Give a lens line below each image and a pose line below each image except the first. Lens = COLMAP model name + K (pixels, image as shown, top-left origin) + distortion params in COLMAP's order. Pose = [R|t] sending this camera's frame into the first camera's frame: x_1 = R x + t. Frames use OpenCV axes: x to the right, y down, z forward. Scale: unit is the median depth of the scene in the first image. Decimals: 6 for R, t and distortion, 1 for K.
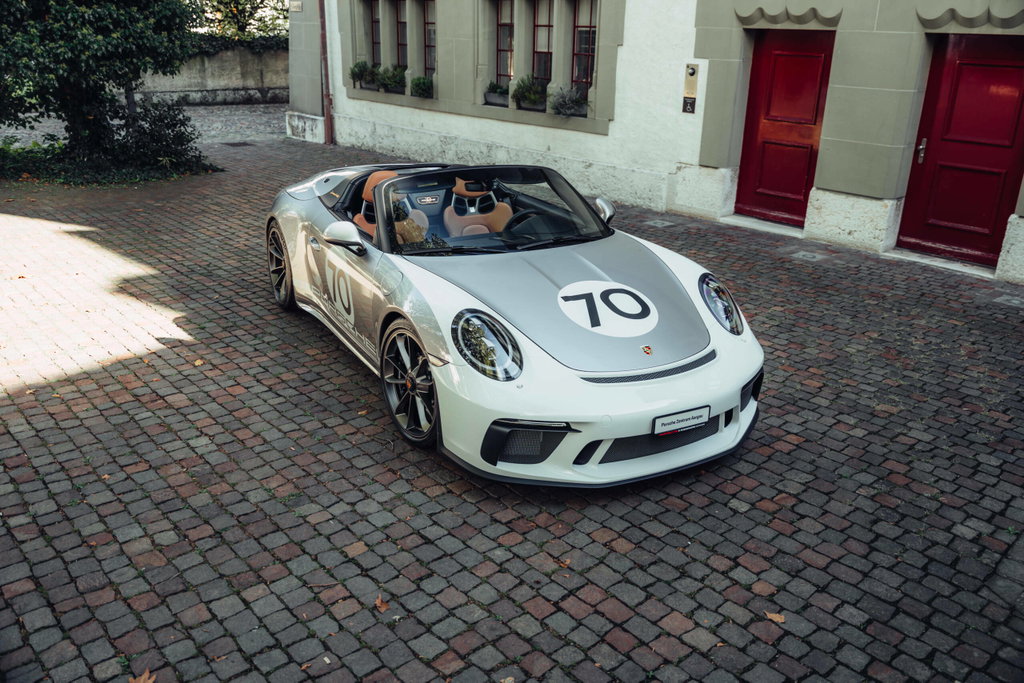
lens RADIAL K [[821.4, 0, 511.4], [0, 821.4, 345.0], [0, 0, 1]] dist [0.000779, 0.000830]
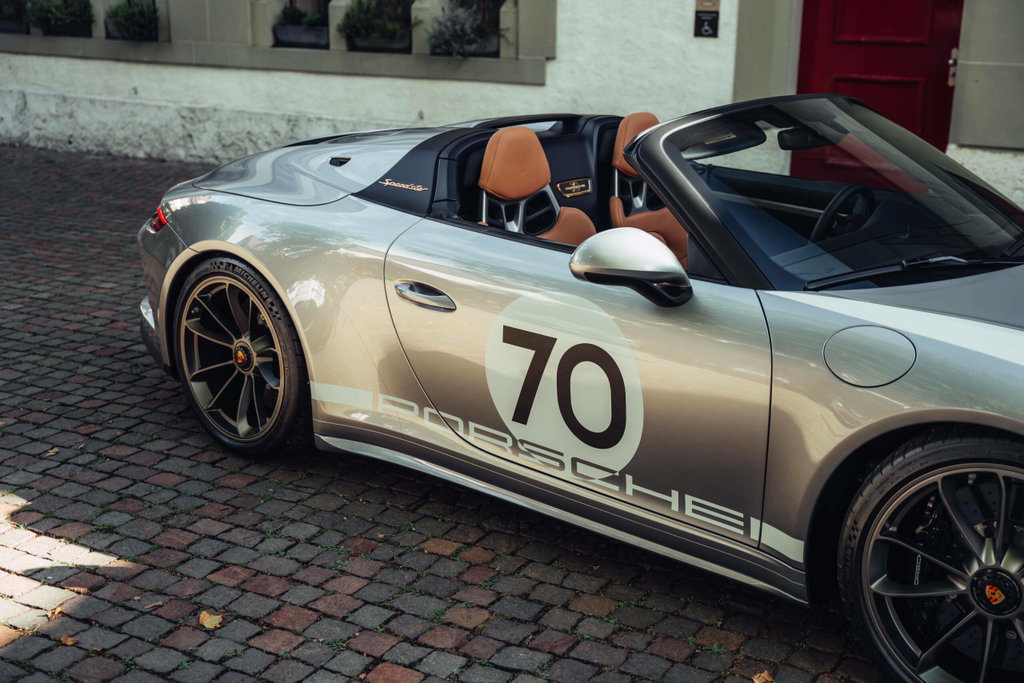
lens RADIAL K [[1279.0, 0, 511.6], [0, 1279.0, 341.6], [0, 0, 1]] dist [0.027025, 0.000000]
pose [[0.942168, -0.103007, 0.318919, -0.351768], [0.128810, 0.989801, -0.060843, -0.044580], [-0.309399, 0.098404, 0.945827, 0.301065]]
